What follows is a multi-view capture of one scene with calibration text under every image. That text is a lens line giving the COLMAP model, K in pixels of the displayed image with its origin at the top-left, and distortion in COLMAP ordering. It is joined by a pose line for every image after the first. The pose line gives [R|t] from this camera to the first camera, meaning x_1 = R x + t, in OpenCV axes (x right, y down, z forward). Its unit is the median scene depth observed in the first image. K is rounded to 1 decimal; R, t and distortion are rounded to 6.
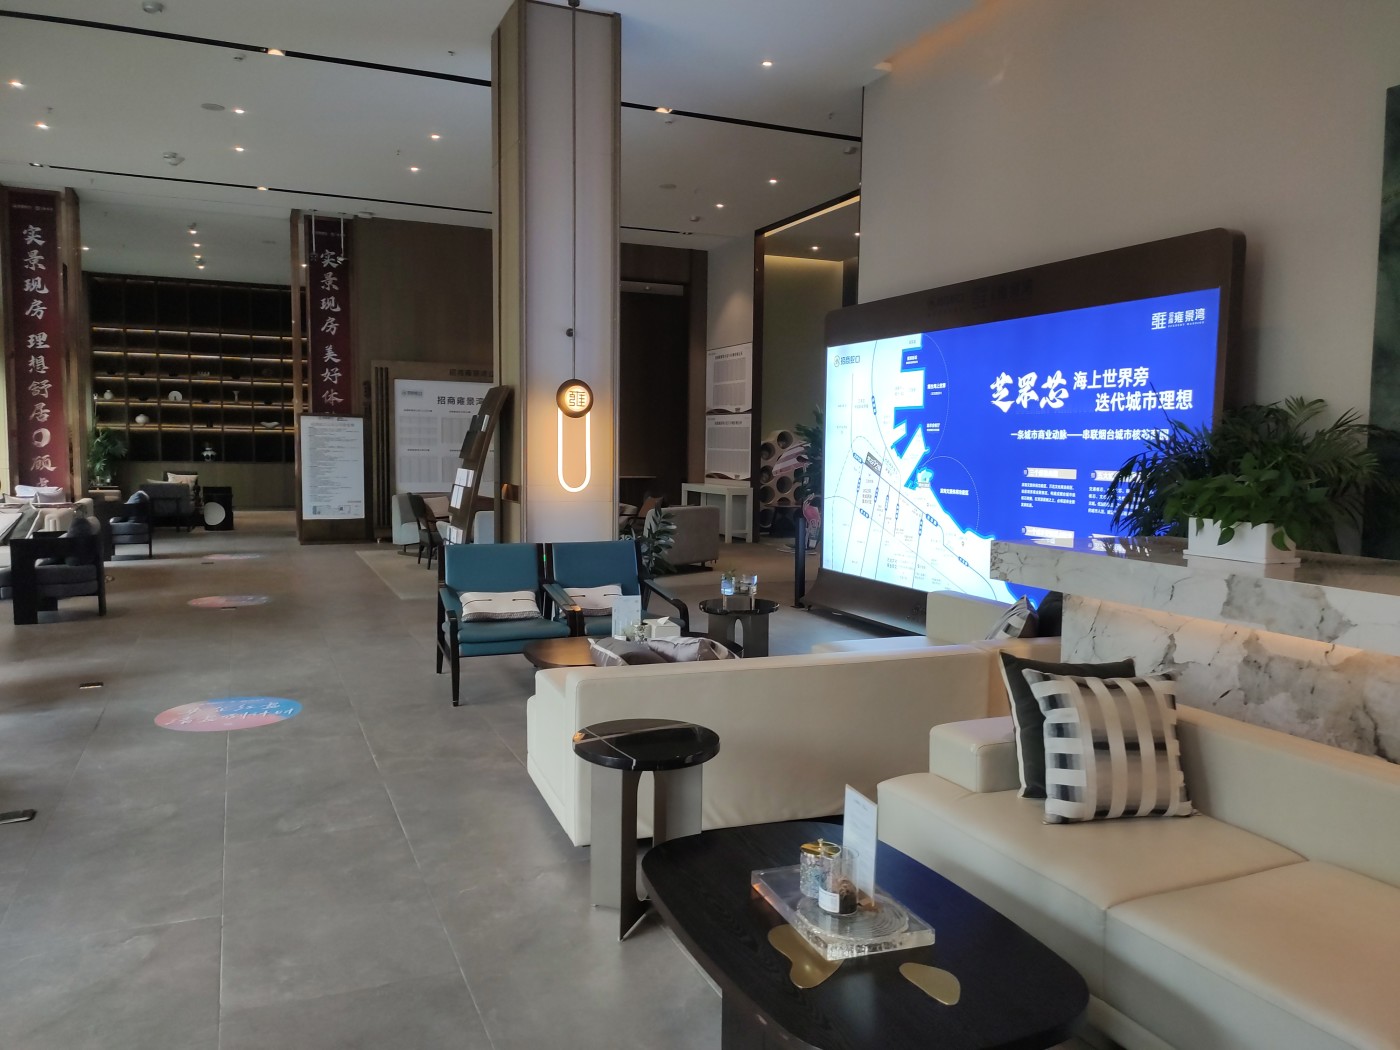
lens RADIAL K [[1047.1, 0, 692.4], [0, 1047.1, 518.7], [0, 0, 1]] dist [0.052391, -0.063385]
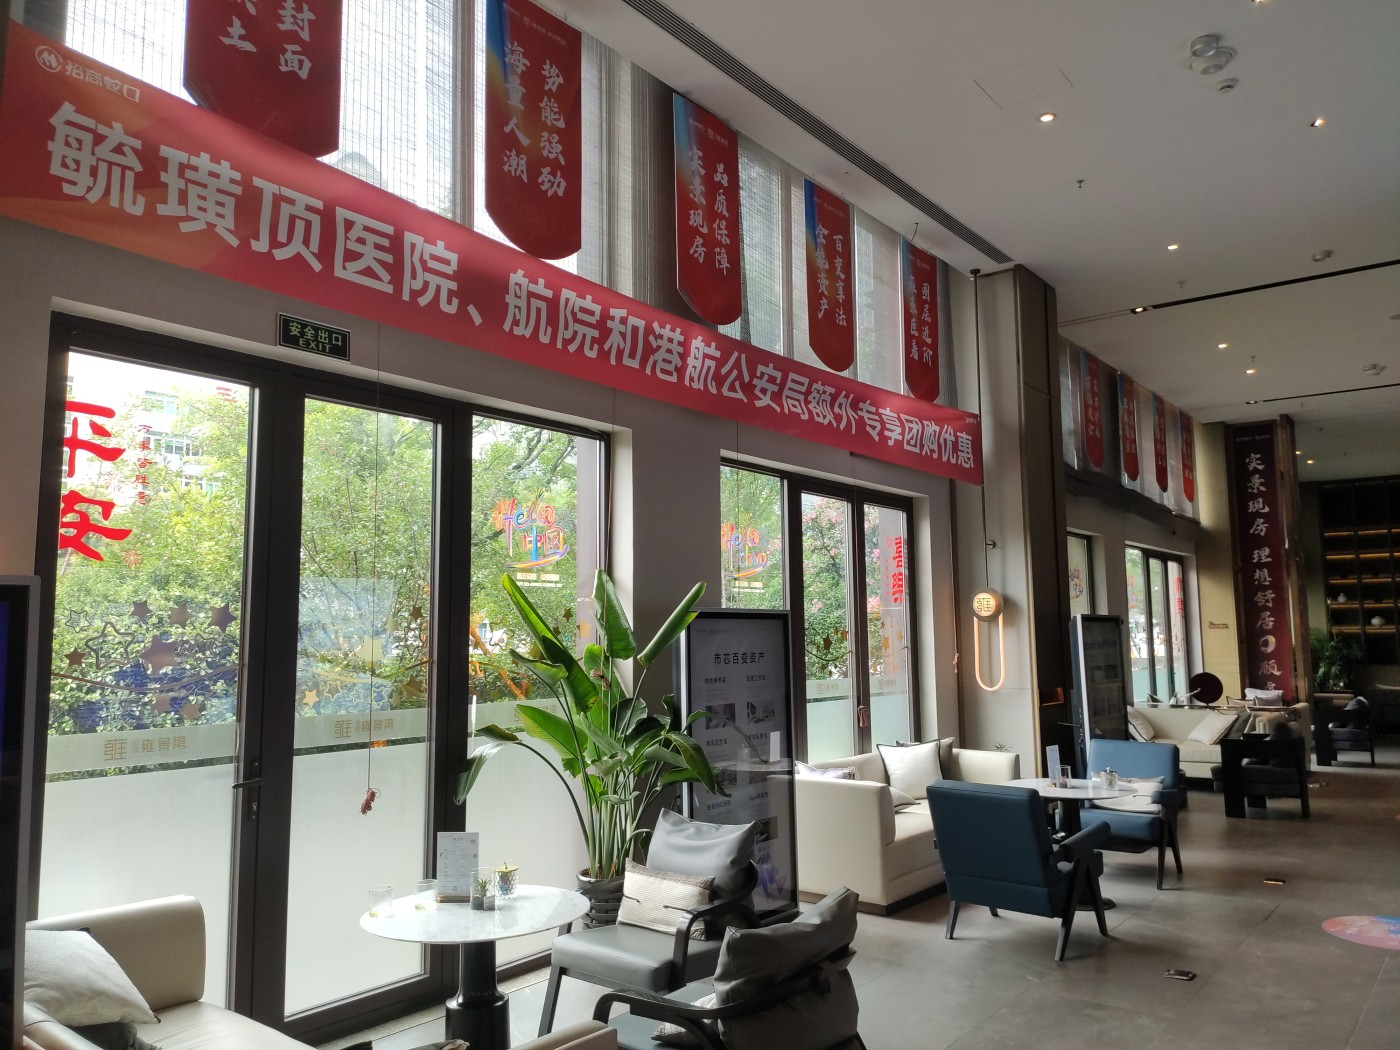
lens RADIAL K [[1047.1, 0, 692.4], [0, 1047.1, 518.7], [0, 0, 1]] dist [0.052391, -0.063385]
pose [[0.475897, -0.117055, -0.871676, 0.070580], [-0.046788, 0.986331, -0.157997, -0.005099], [0.878255, 0.115974, 0.463915, -0.037478]]
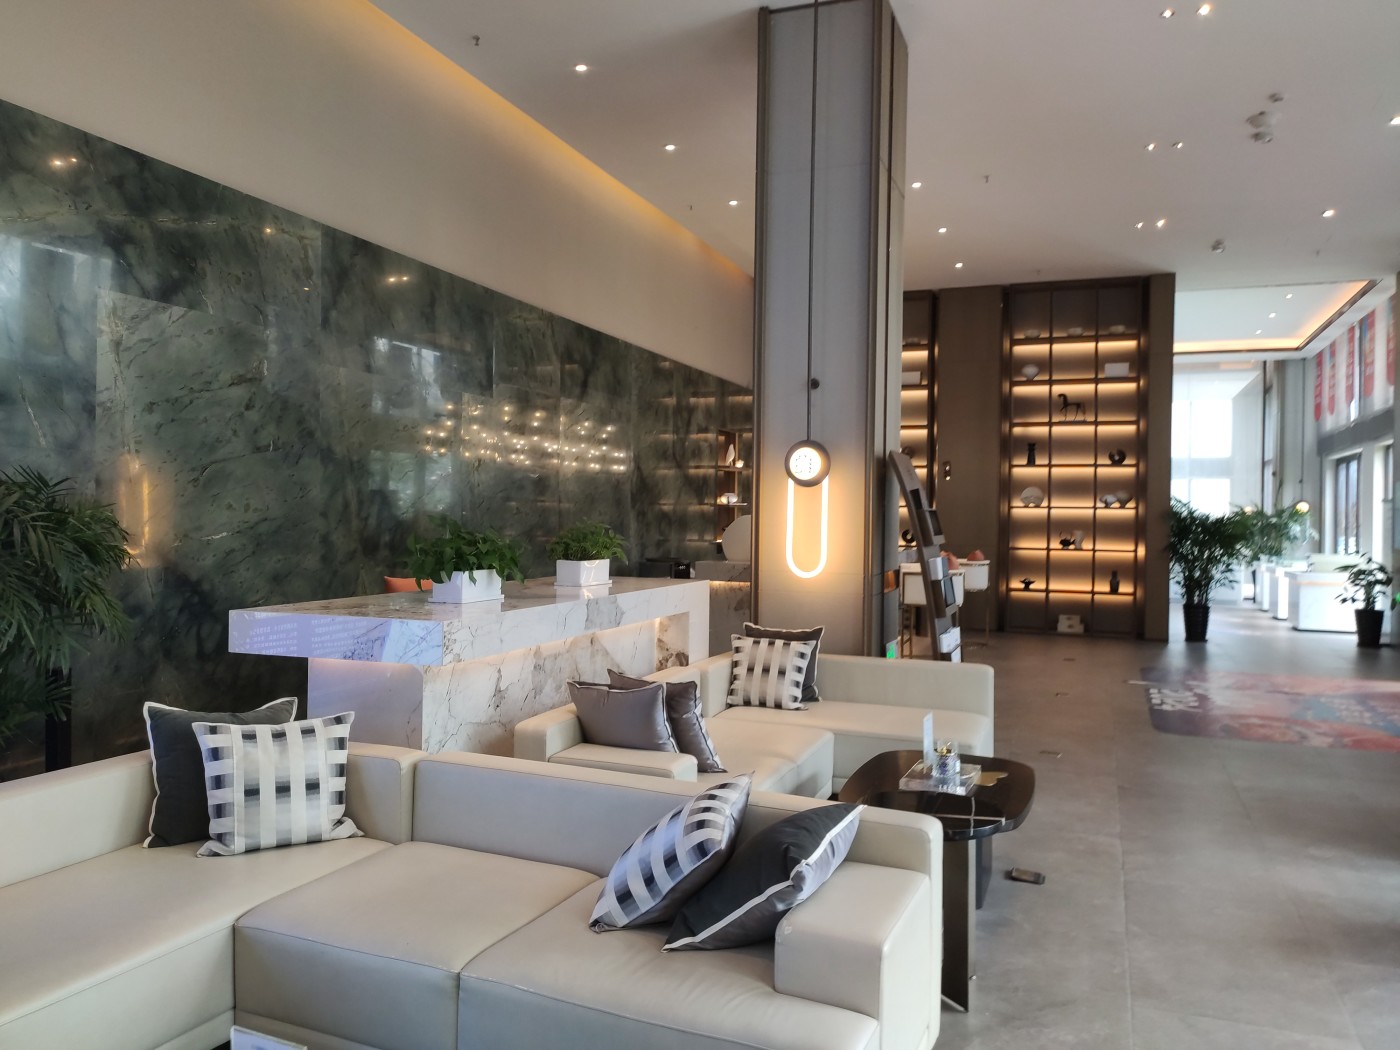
lens RADIAL K [[1047.1, 0, 692.4], [0, 1047.1, 518.7], [0, 0, 1]] dist [0.052391, -0.063385]
pose [[-0.706925, -0.031648, 0.706580, -0.165676], [0.027601, 0.997003, 0.072271, -0.043173], [-0.706750, 0.070592, -0.703933, 0.517607]]
